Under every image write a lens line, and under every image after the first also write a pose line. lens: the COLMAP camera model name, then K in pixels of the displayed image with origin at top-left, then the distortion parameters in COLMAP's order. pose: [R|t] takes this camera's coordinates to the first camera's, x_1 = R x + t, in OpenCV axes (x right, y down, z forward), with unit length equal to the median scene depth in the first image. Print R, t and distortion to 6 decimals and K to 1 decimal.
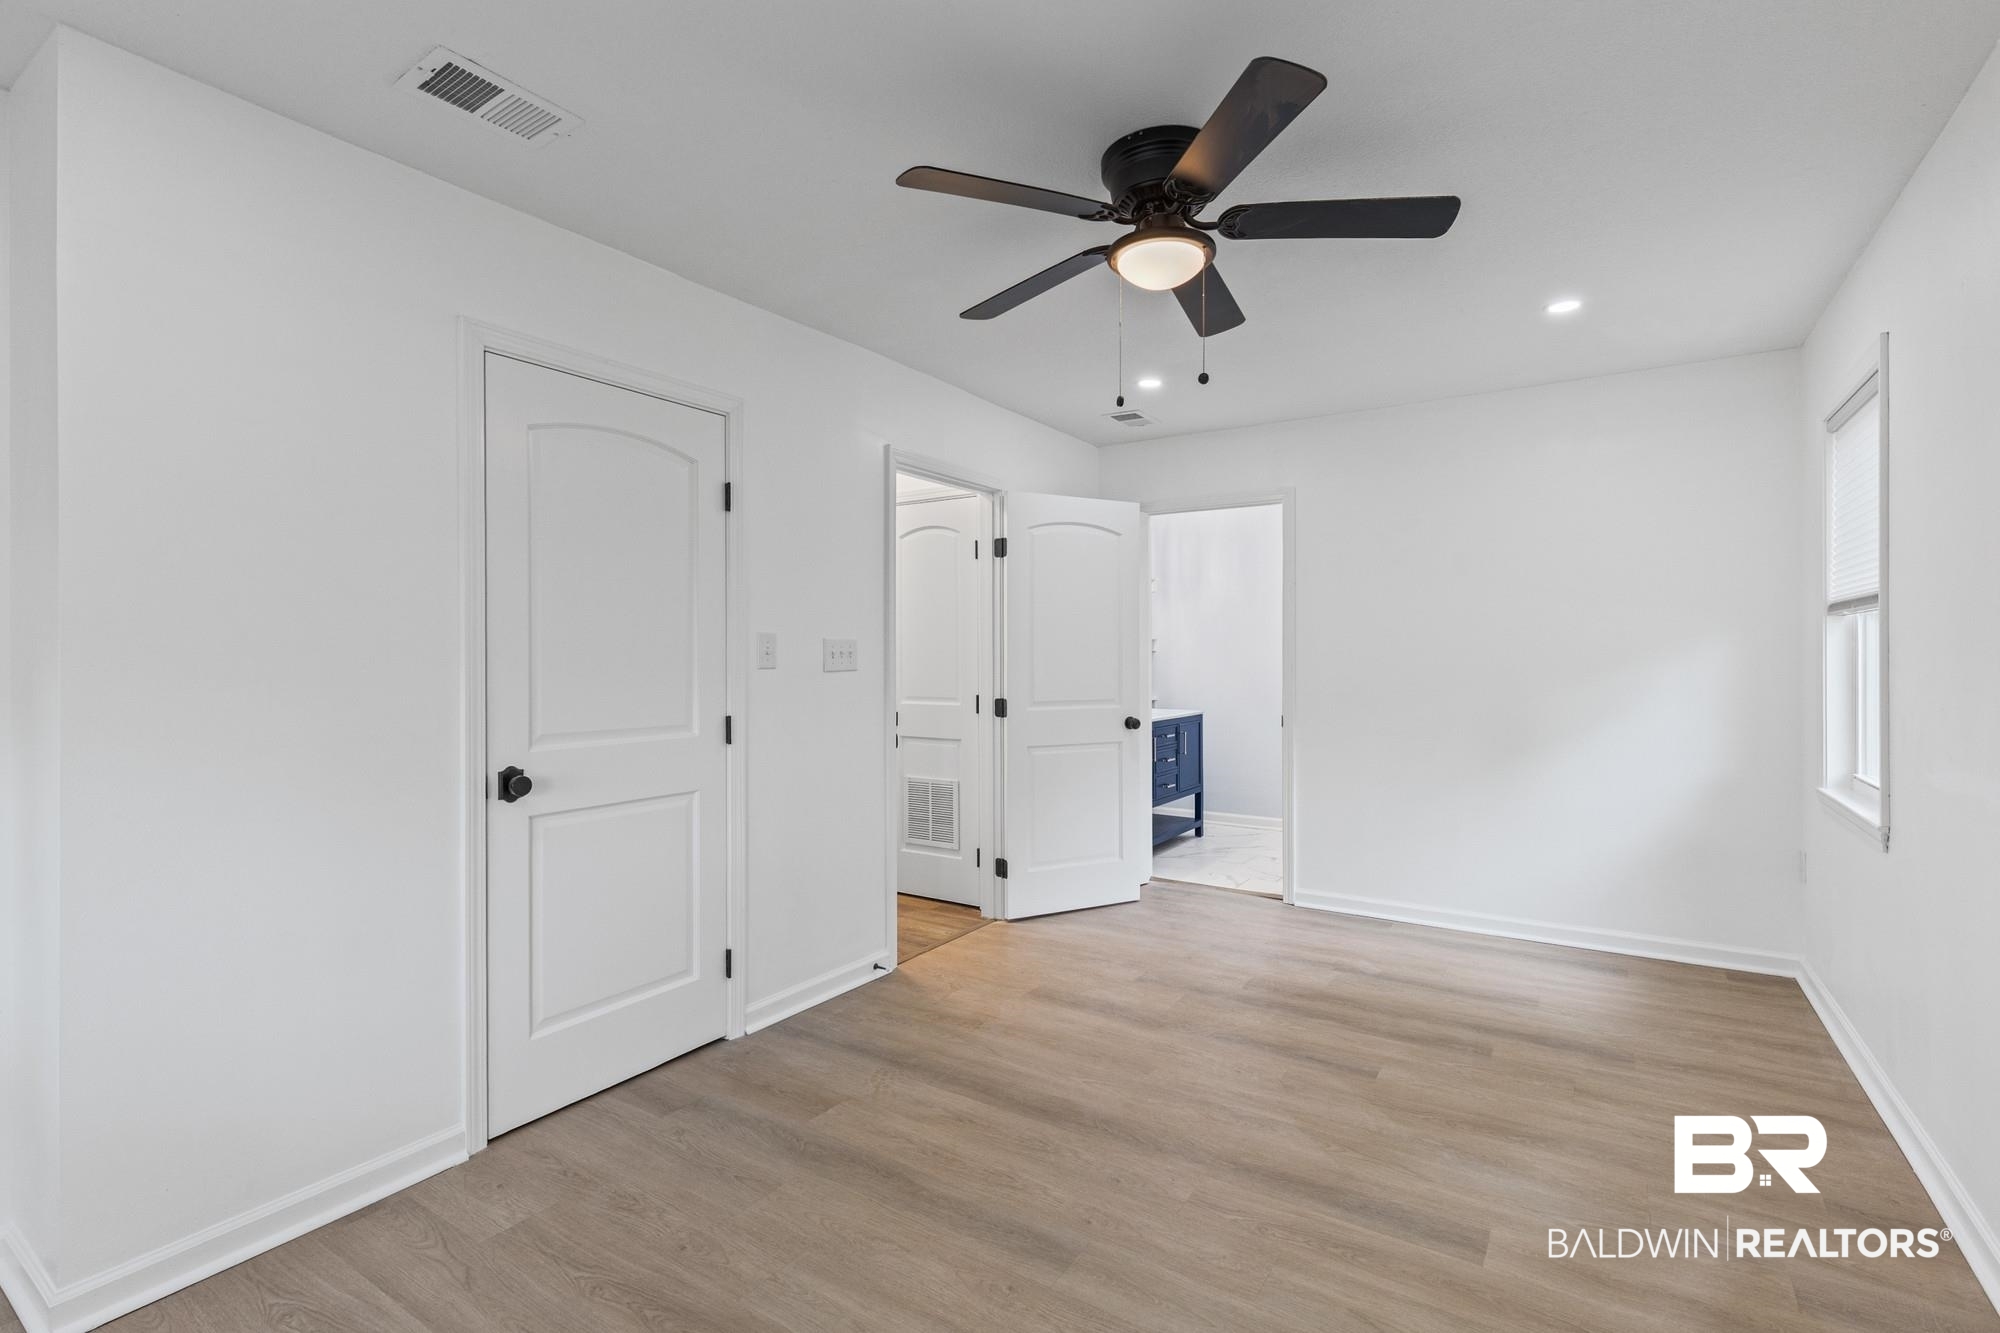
lens RADIAL K [[908.0, 0, 998.7], [0, 908.0, 650.8], [0, 0, 1]] dist [0.002306, -0.000193]
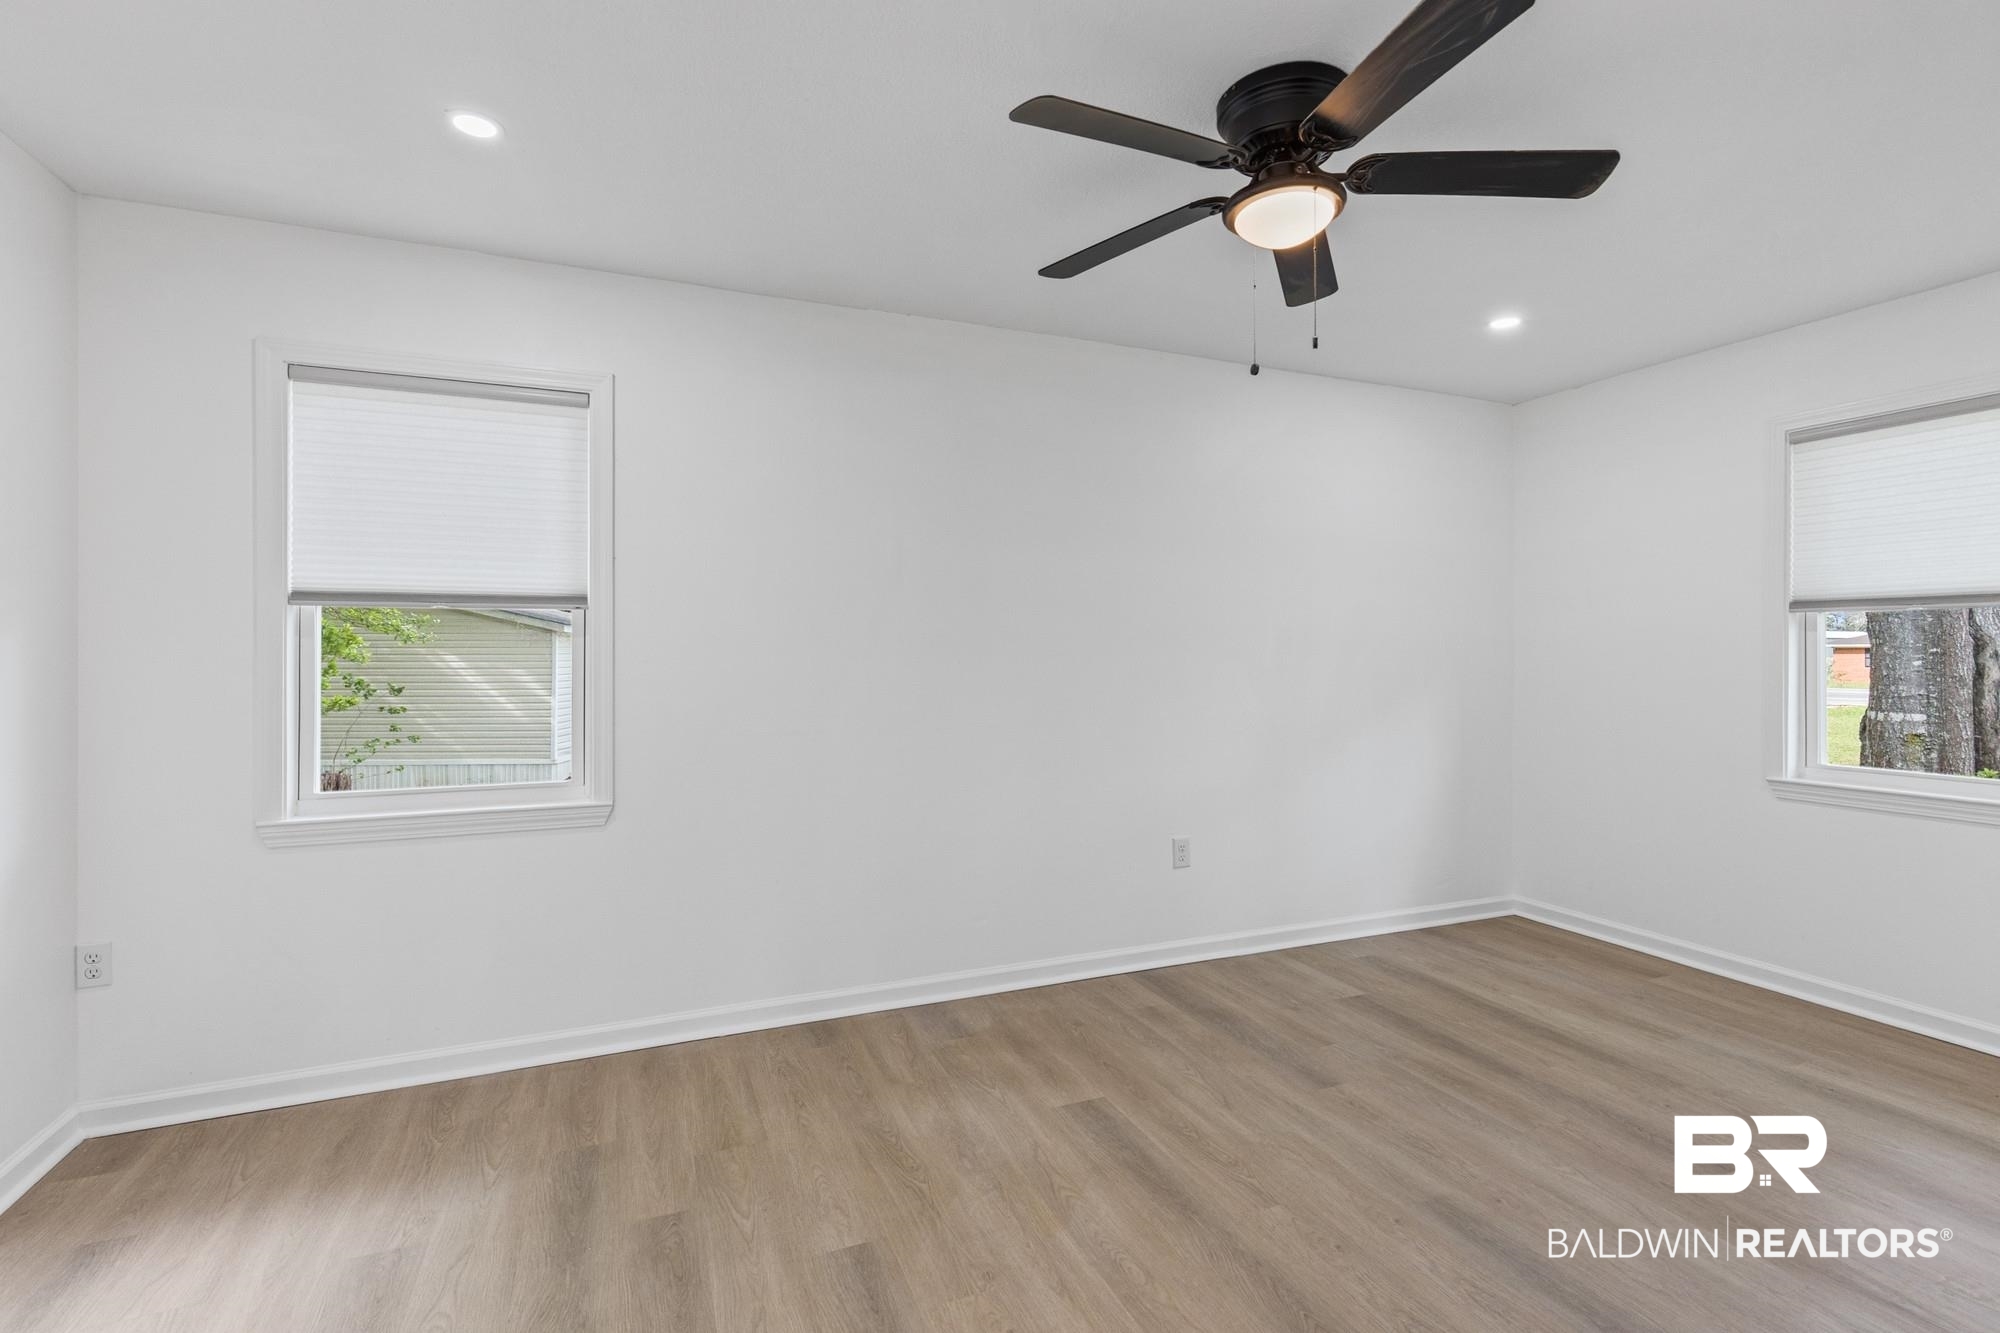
lens RADIAL K [[908.0, 0, 998.7], [0, 908.0, 650.8], [0, 0, 1]] dist [0.002306, -0.000193]
pose [[-0.827470, 0.004550, 0.561491, -0.076818], [0.000841, 0.999976, -0.006865, 0.008891], [-0.561509, -0.005208, -0.827454, 1.569376]]
